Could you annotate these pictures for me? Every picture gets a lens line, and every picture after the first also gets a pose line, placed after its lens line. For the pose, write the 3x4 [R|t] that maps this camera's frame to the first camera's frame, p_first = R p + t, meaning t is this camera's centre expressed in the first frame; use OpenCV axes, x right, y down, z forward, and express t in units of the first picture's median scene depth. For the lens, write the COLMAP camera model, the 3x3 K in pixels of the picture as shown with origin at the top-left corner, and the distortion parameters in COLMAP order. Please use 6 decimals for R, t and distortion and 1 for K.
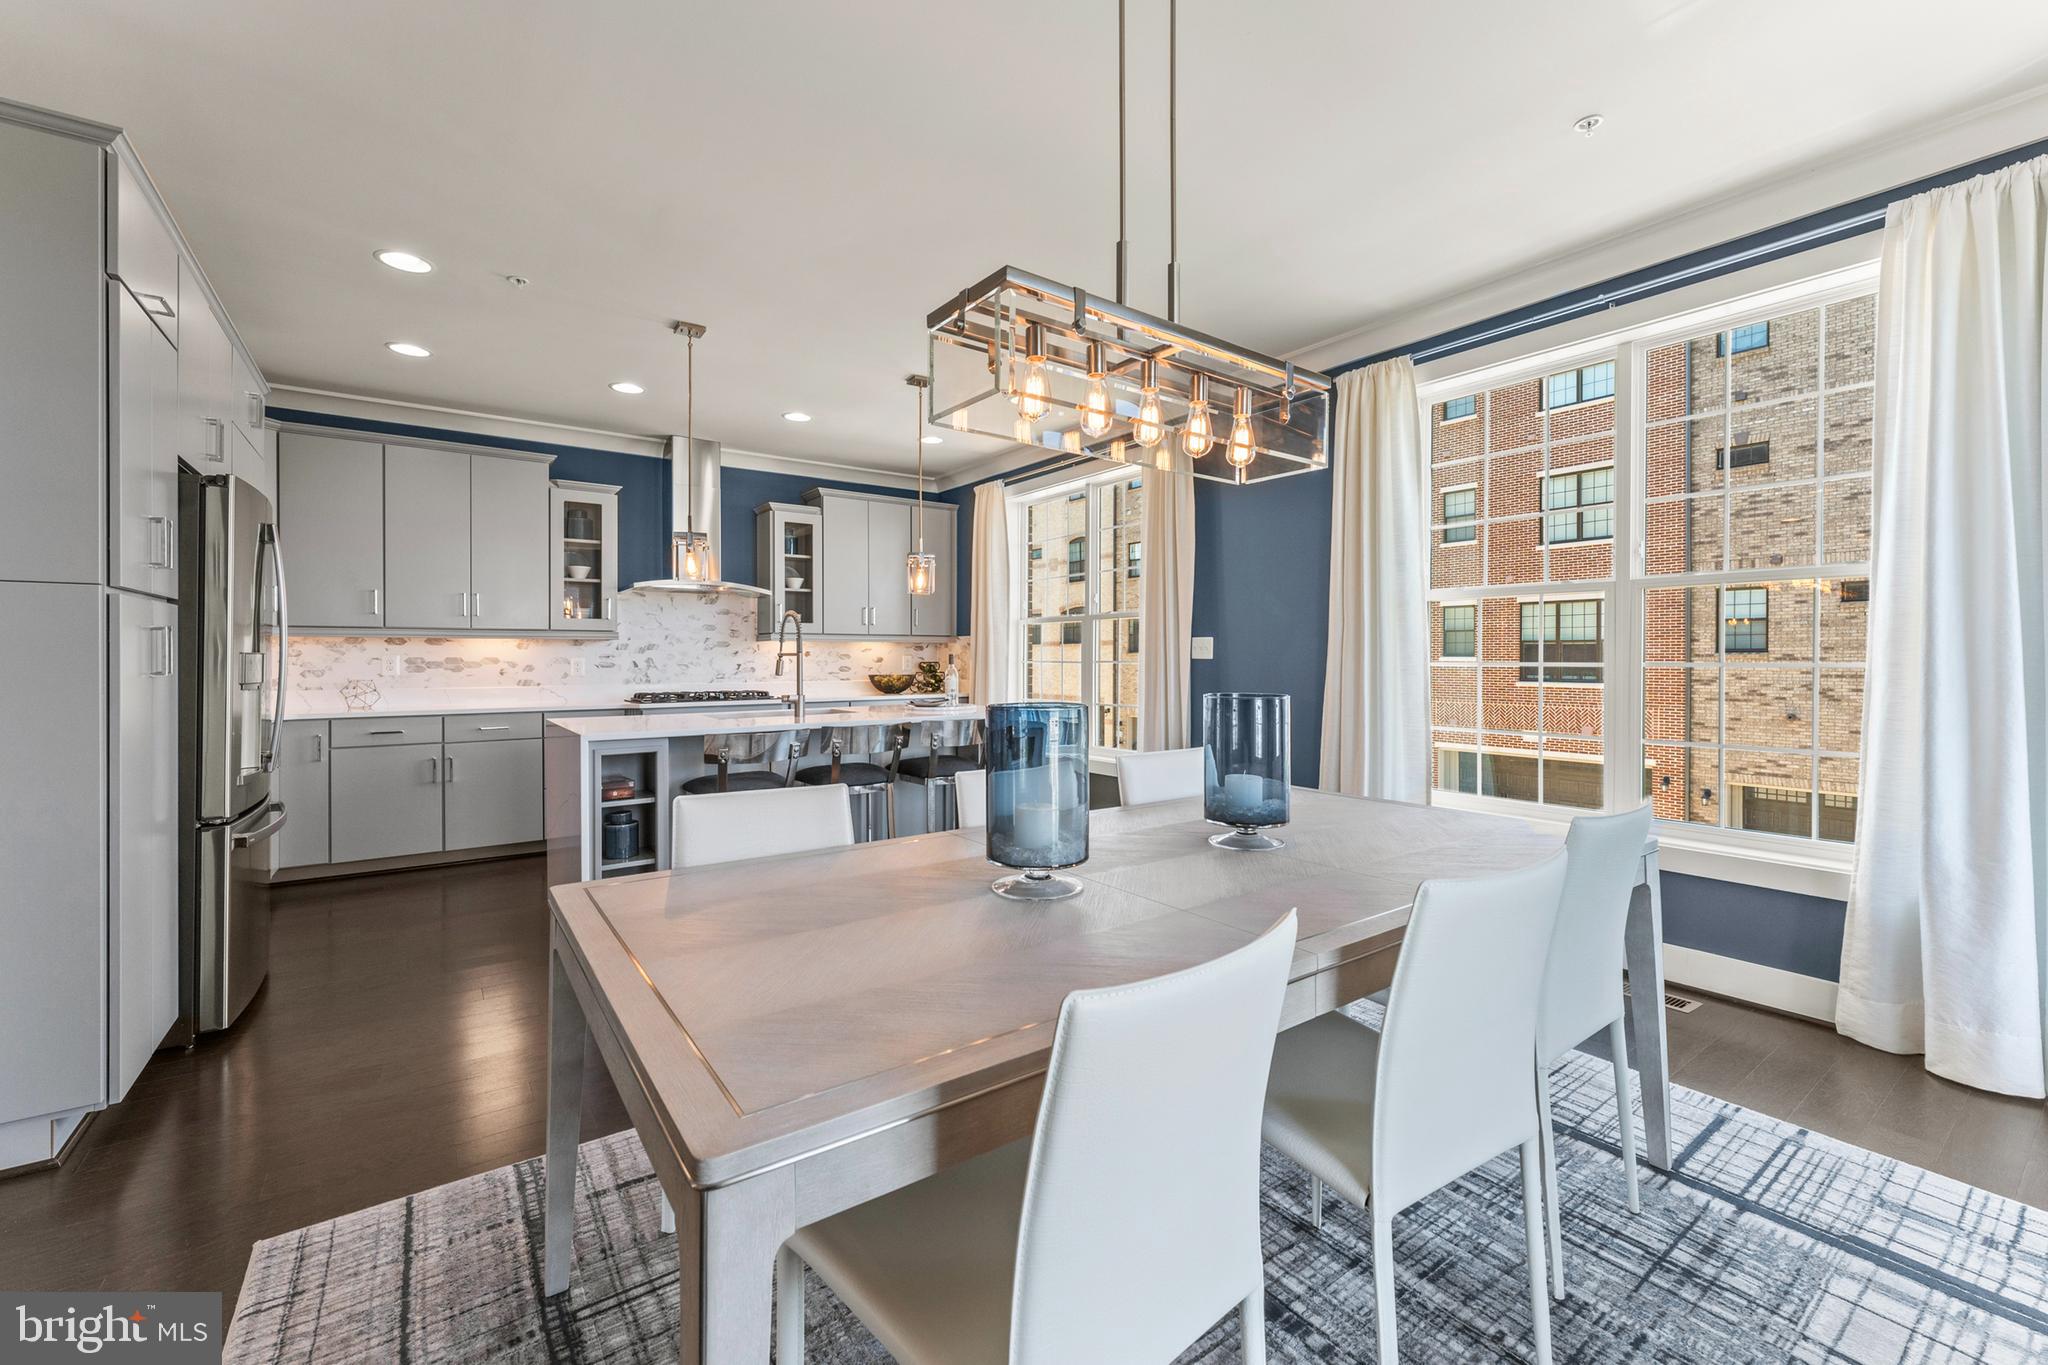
lens RADIAL K [[841.3, 0, 1034.5], [0, 841.3, 651.5], [0, 0, 1]] dist [-0.003158, 0.000757]
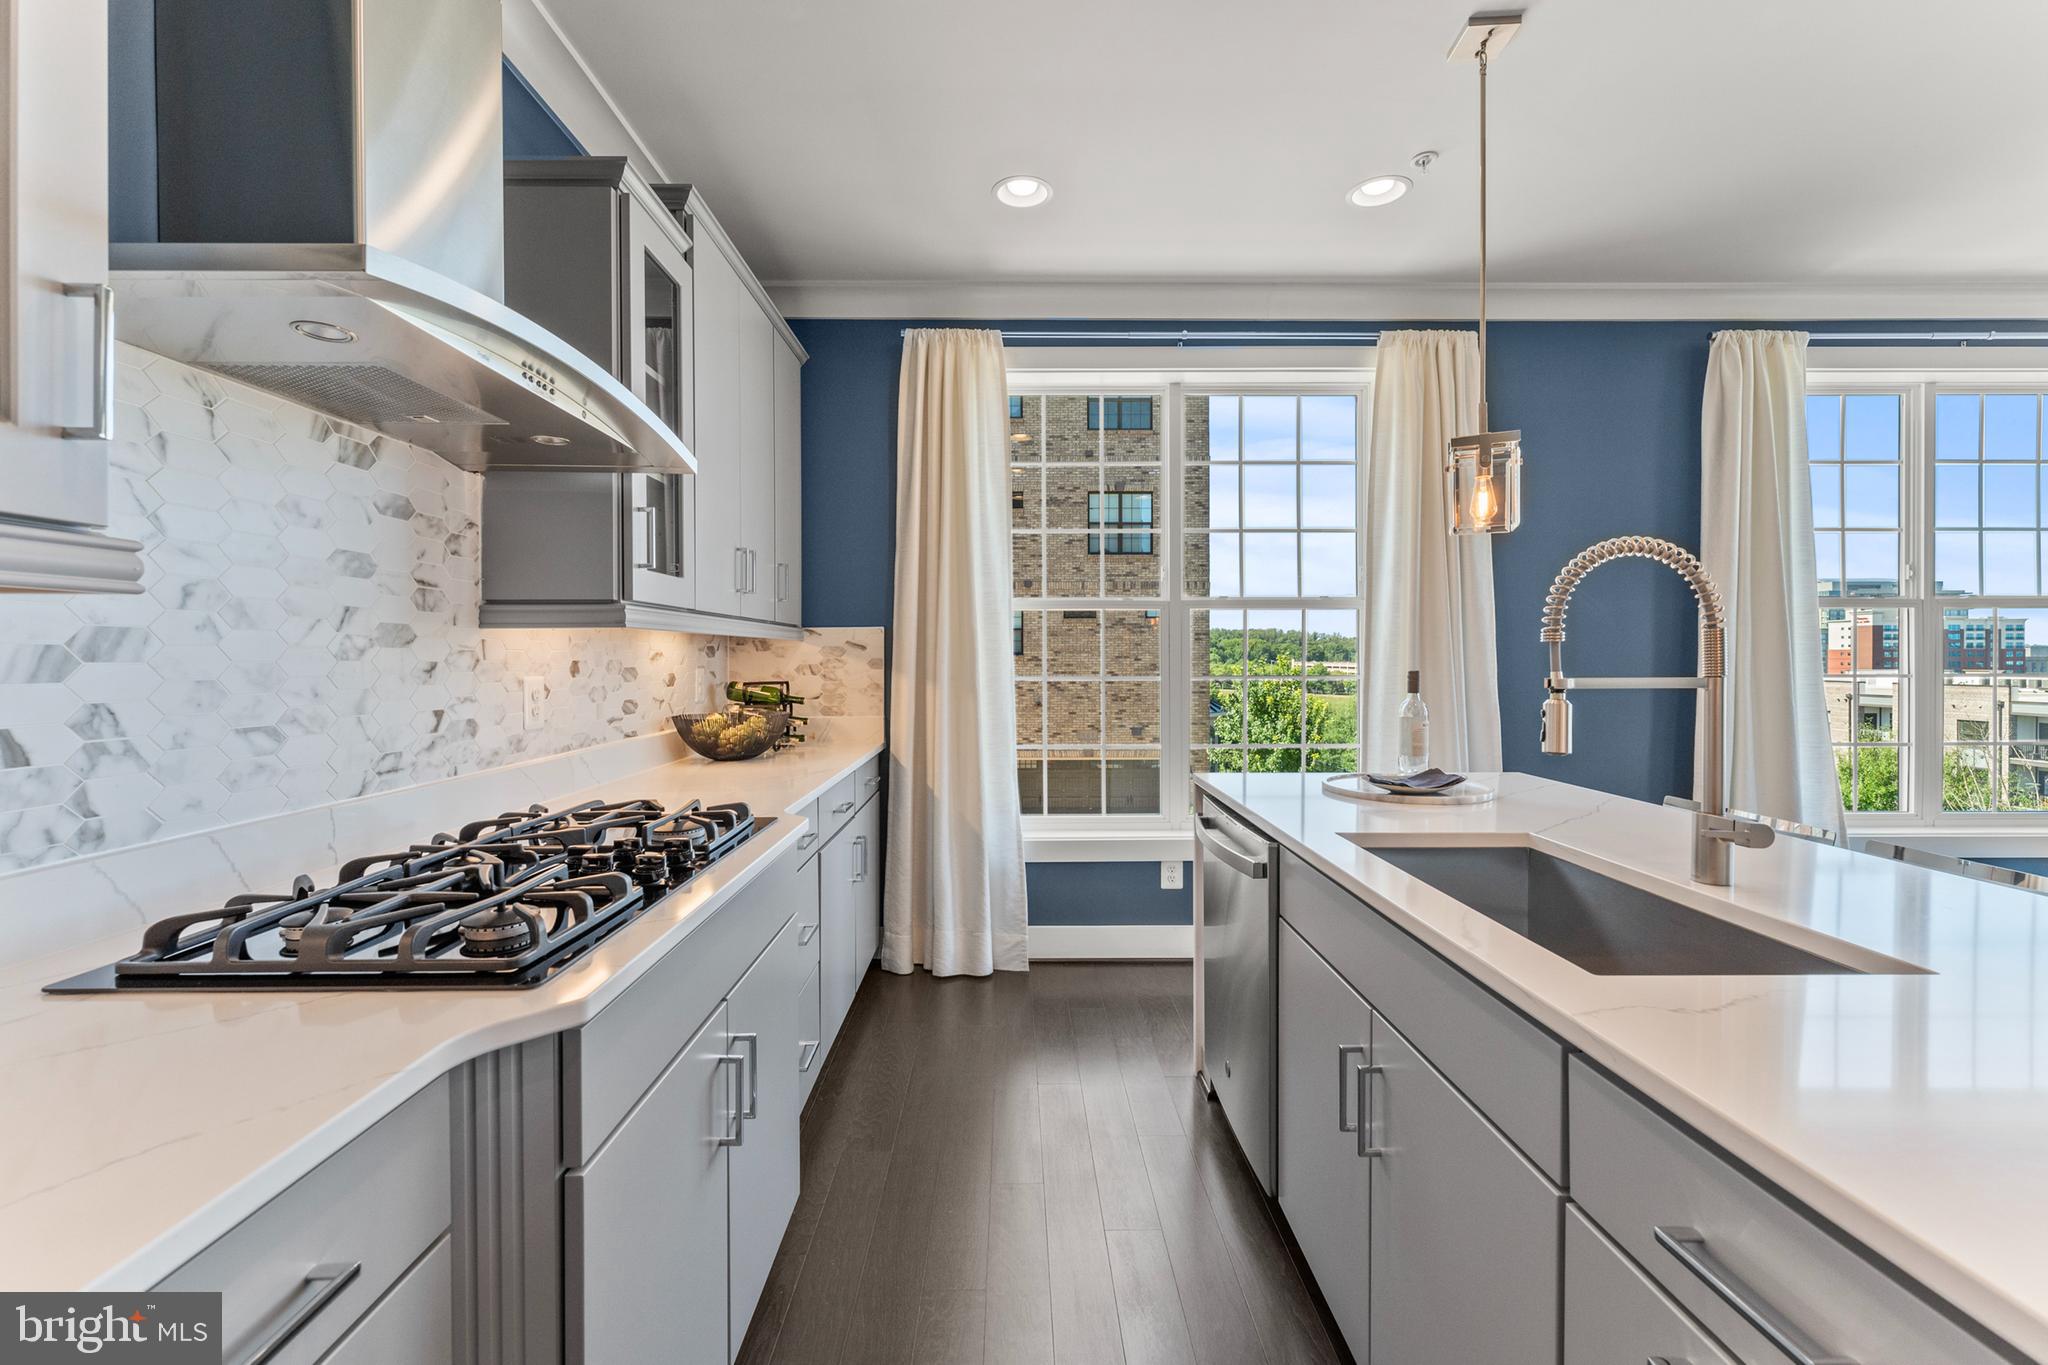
lens RADIAL K [[841.3, 0, 1031.2], [0, 841.3, 649.1], [0, 0, 1]] dist [-0.003158, 0.000757]
pose [[0.582238, 0.007604, 0.812983, -0.448598], [-0.003449, 0.999970, -0.006883, -0.003357], [-0.813011, 0.001203, 0.582247, 0.678066]]
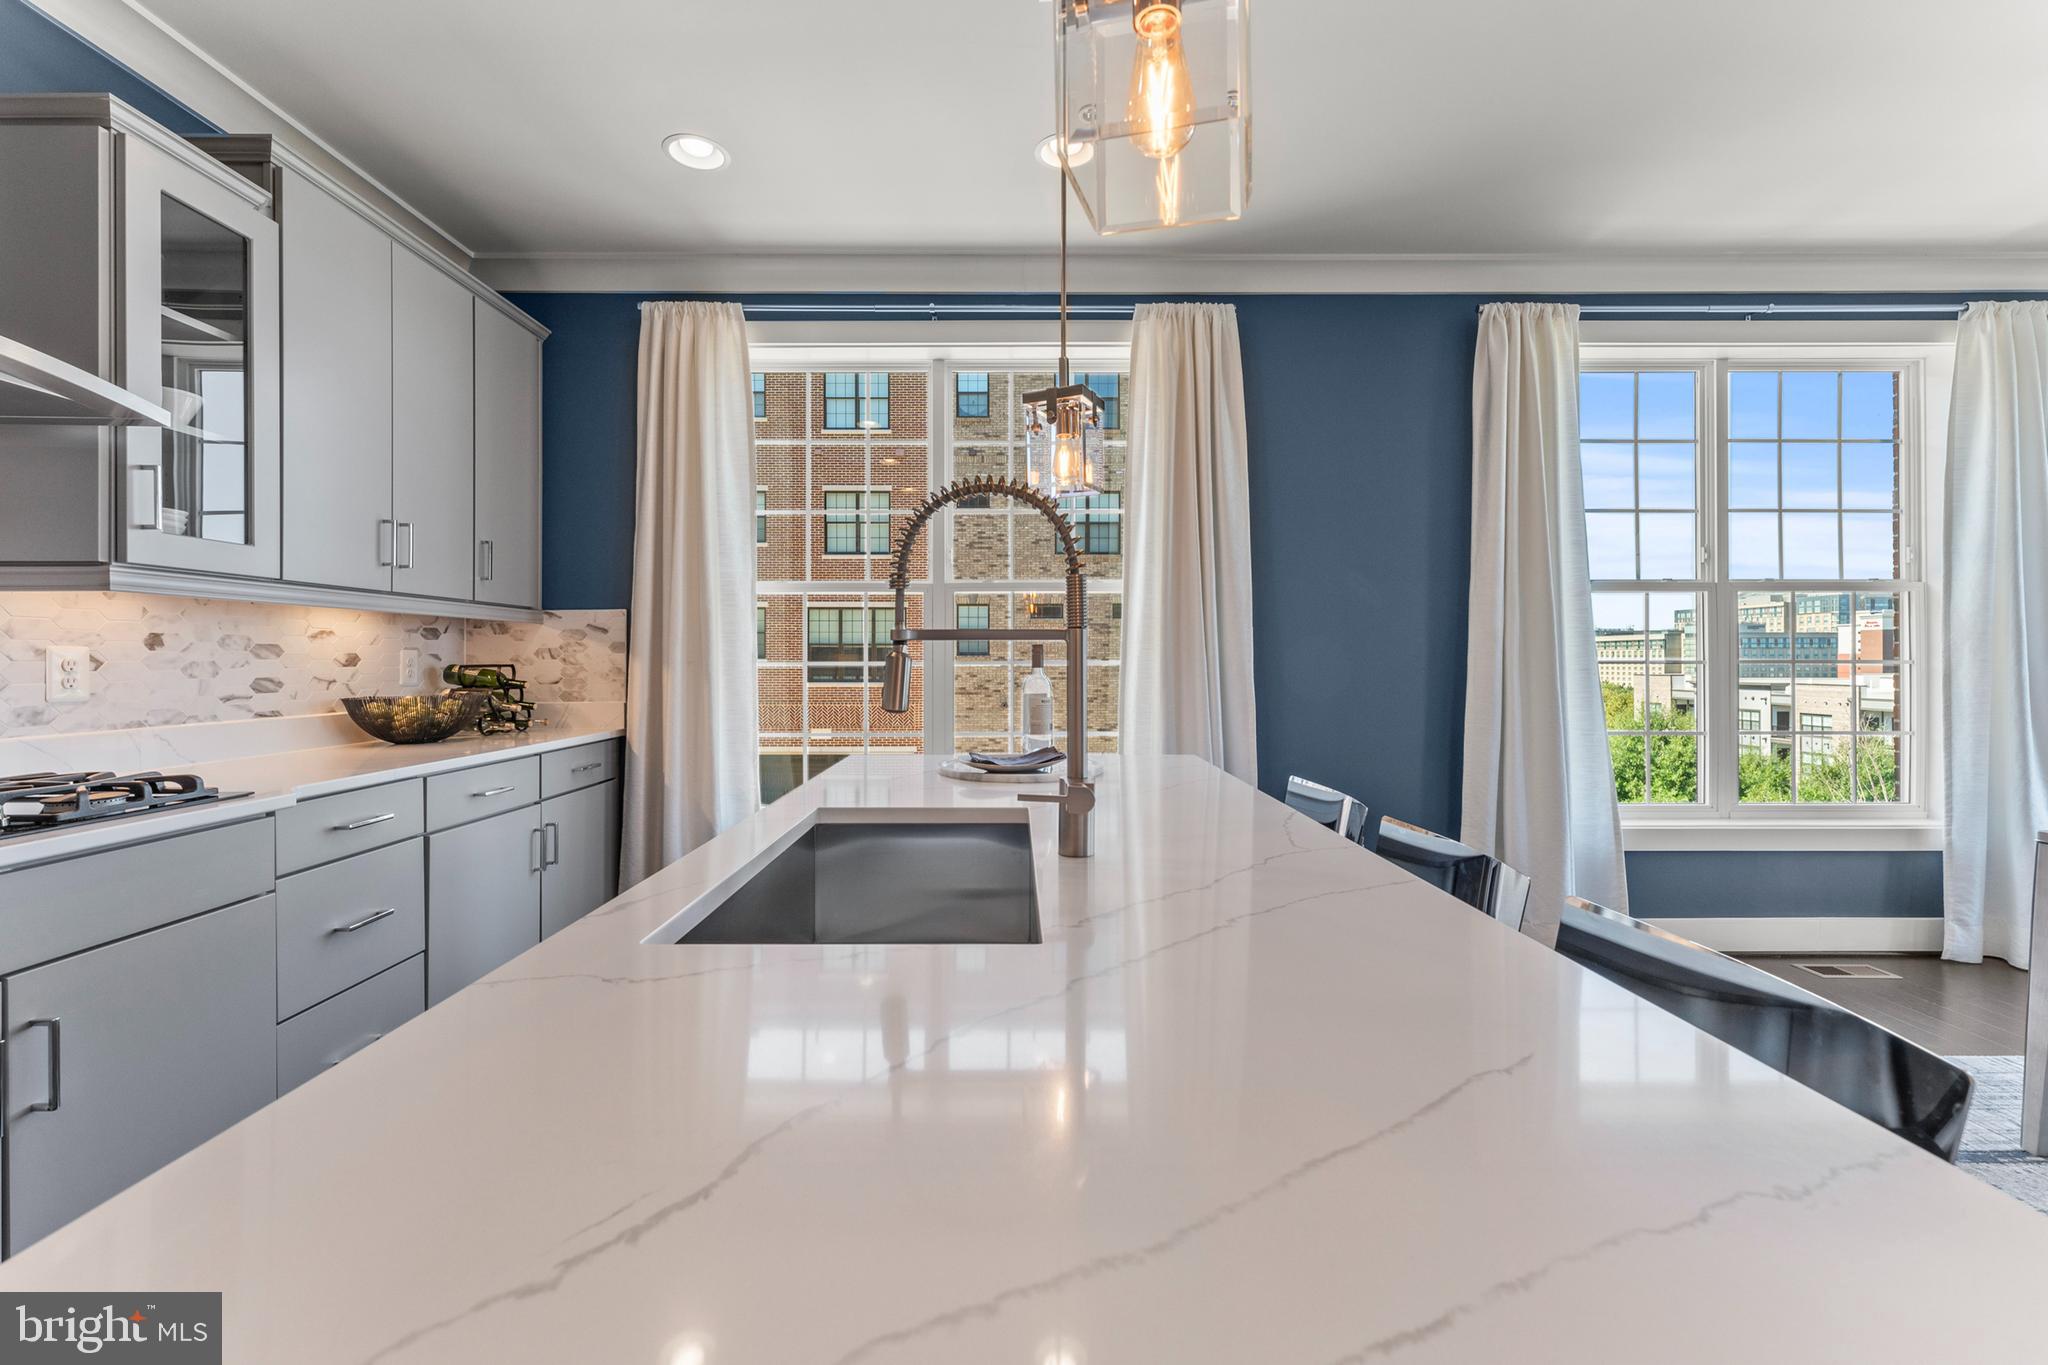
lens RADIAL K [[841.3, 0, 1012.1], [0, 841.3, 644.9], [0, 0, 1]] dist [-0.003158, 0.000757]
pose [[0.586306, 0.013945, 0.809969, -0.348360], [-0.004762, 0.999894, -0.013768, 0.007007], [-0.810075, 0.004215, 0.586311, 0.568684]]
